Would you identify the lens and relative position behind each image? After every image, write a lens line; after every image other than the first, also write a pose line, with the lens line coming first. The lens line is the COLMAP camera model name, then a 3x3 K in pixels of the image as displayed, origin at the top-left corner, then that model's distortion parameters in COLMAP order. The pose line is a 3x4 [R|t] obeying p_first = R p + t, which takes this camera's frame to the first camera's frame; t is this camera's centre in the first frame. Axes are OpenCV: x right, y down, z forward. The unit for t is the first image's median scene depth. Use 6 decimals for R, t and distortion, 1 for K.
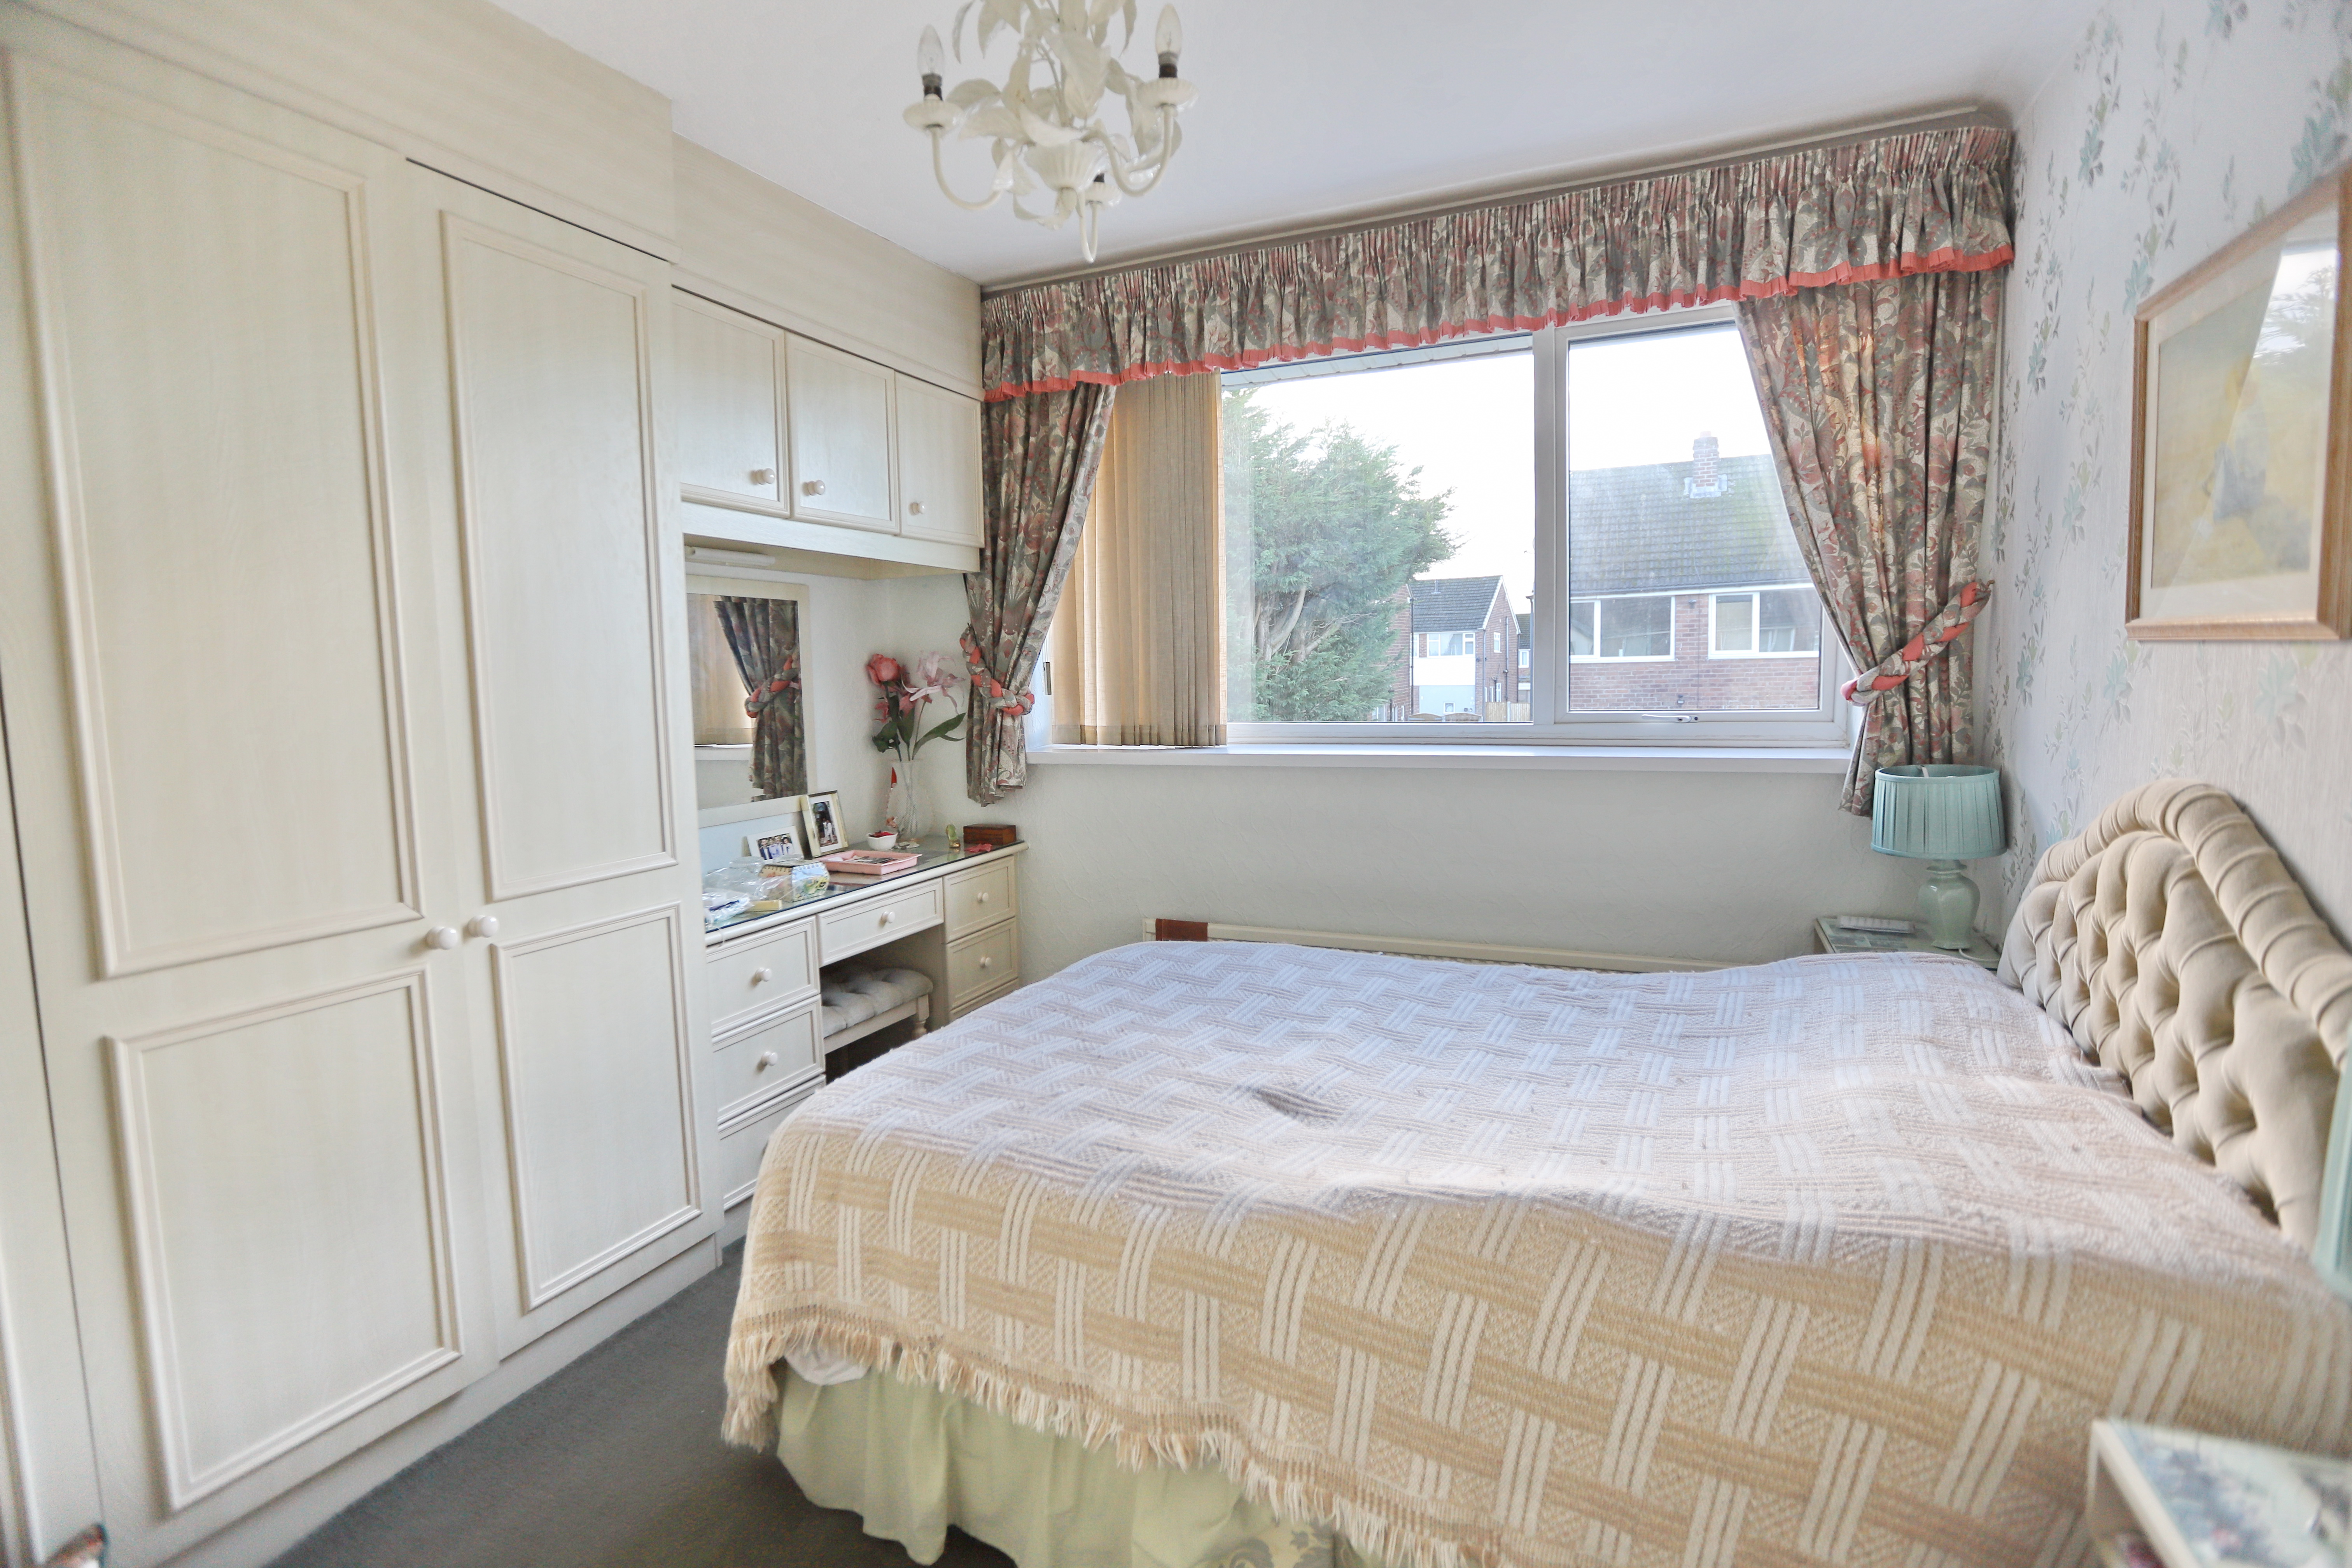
lens RADIAL K [[1086.0, 0, 1153.1], [0, 1086.0, 784.2], [0, 0, 1]] dist [-0.042738, 0.014248]
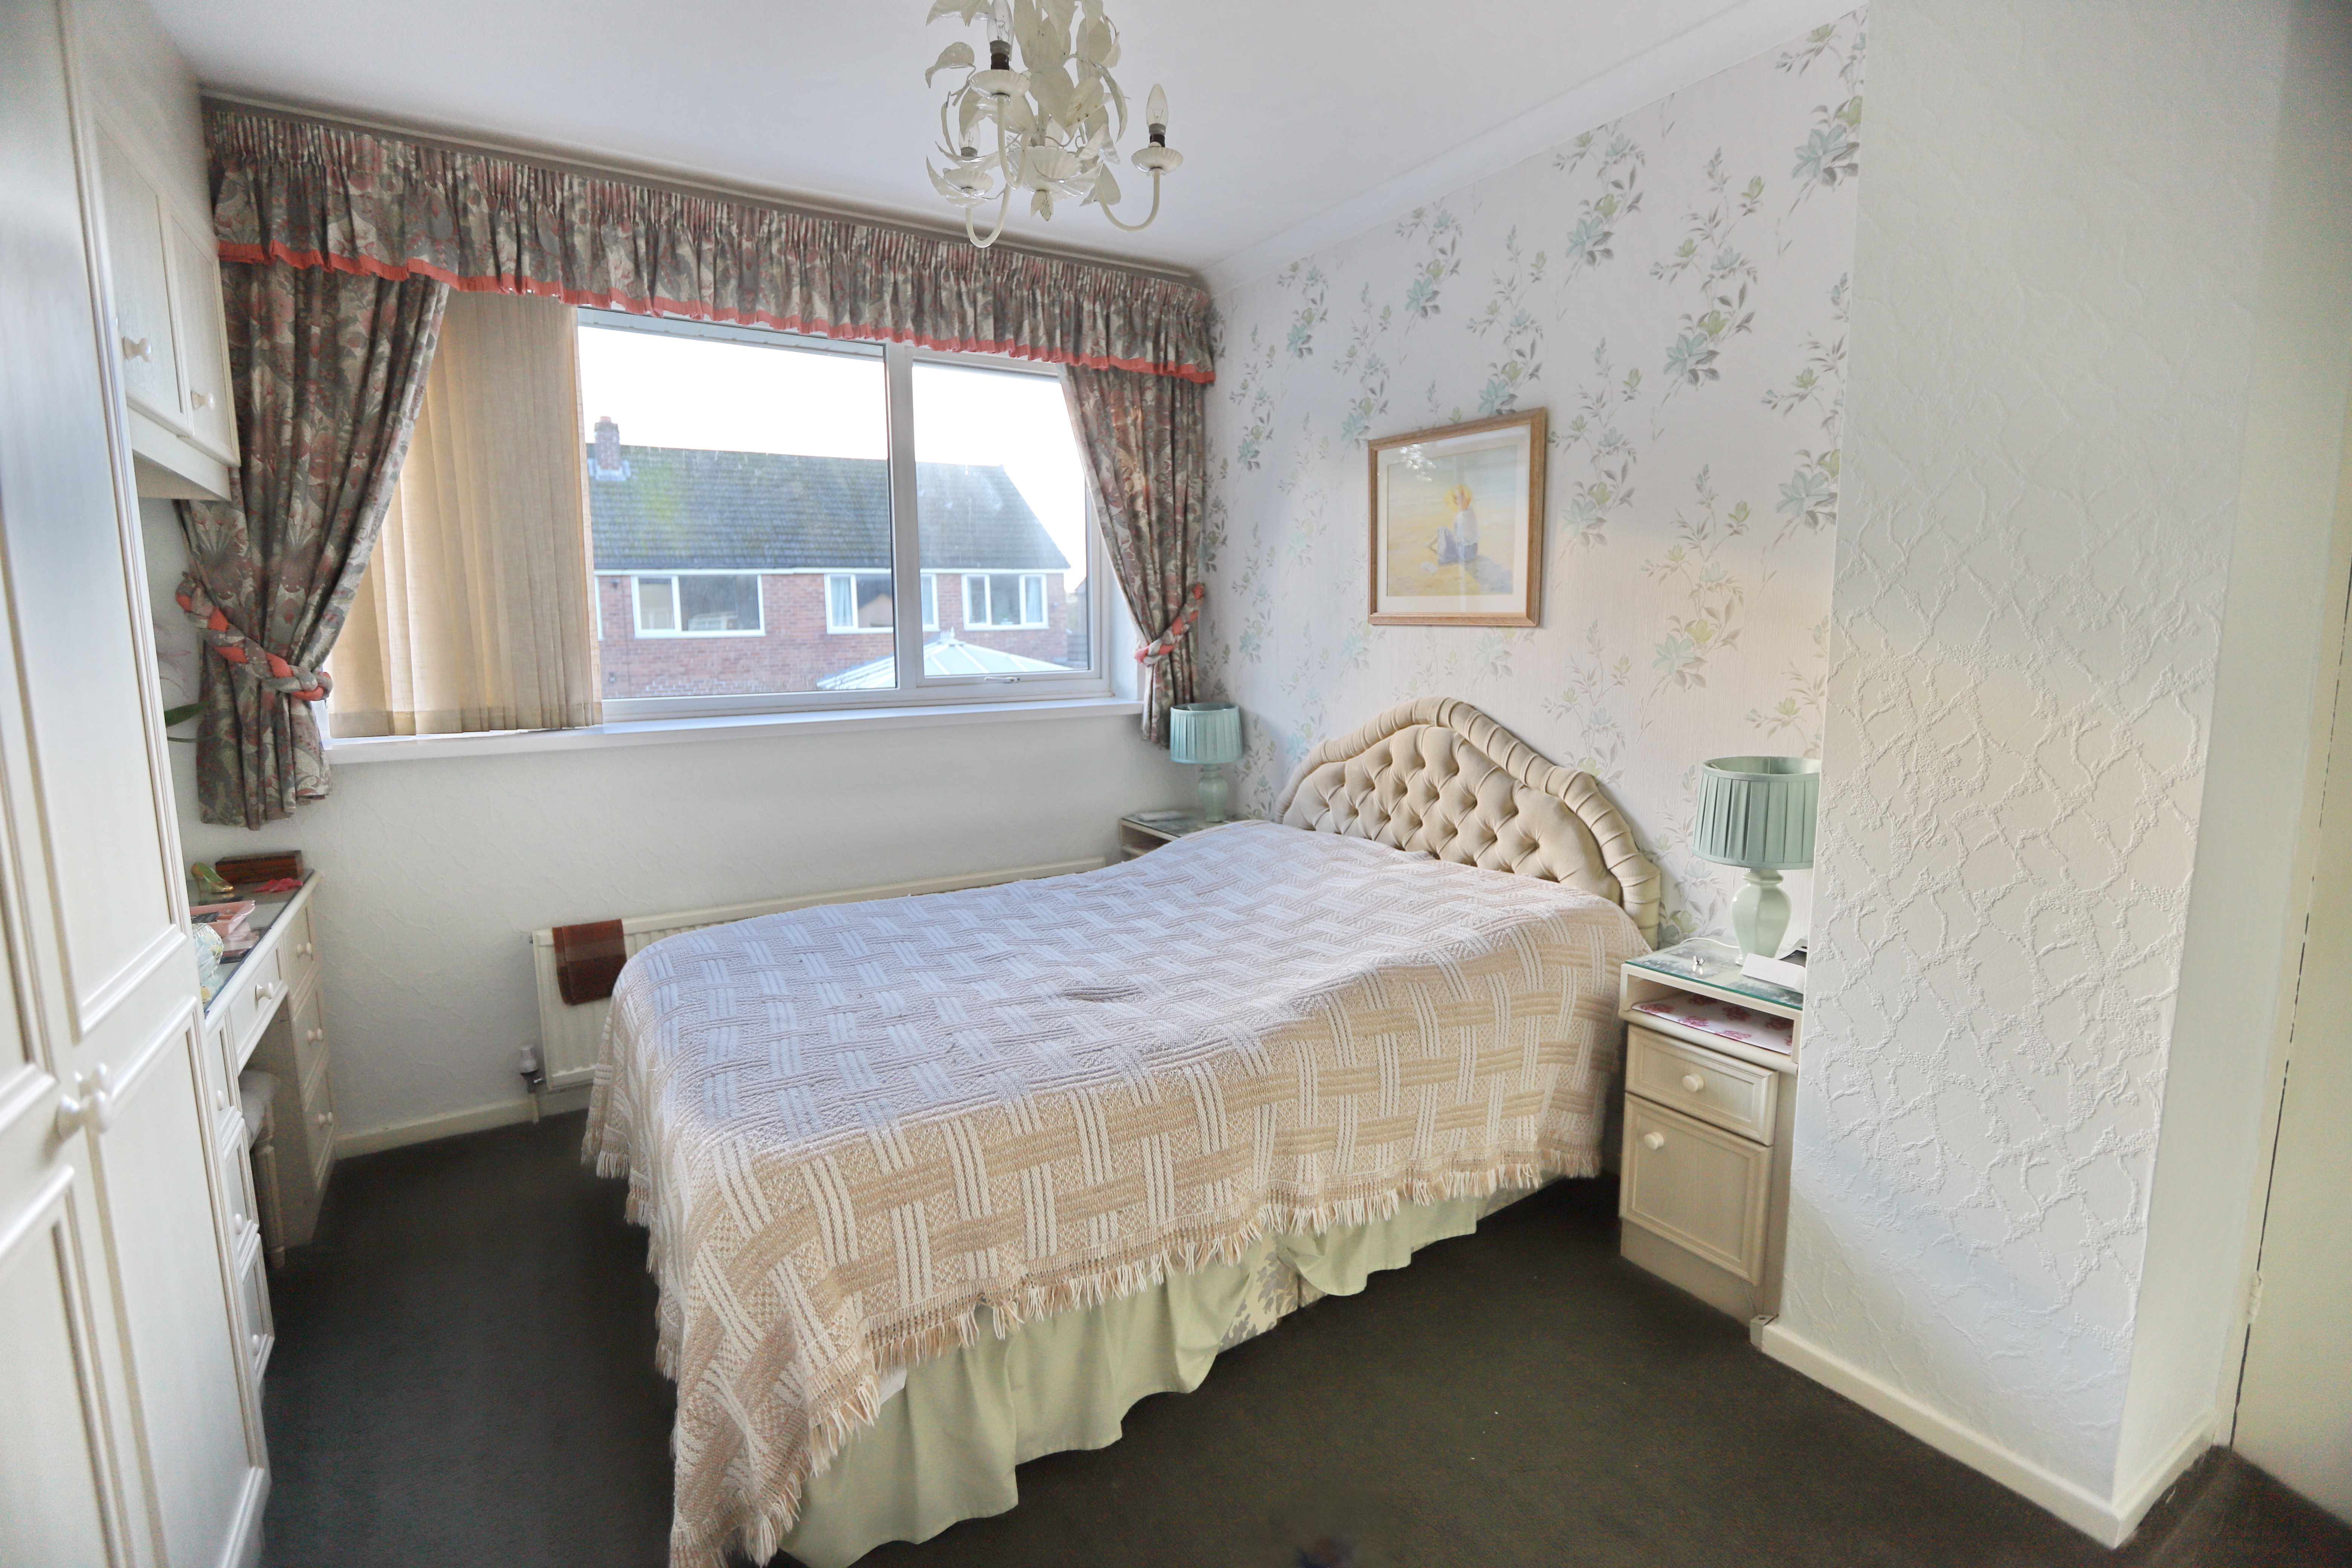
lens RADIAL K [[1068.8, 0, 1121.2], [0, 1068.8, 787.0], [0, 0, 1]] dist [-0.051866, 0.024831]
pose [[0.578145, -0.101616, 0.809581, -0.545419], [0.082512, 0.994409, 0.065891, -0.008527], [-0.811751, 0.028705, 0.583298, 0.185782]]
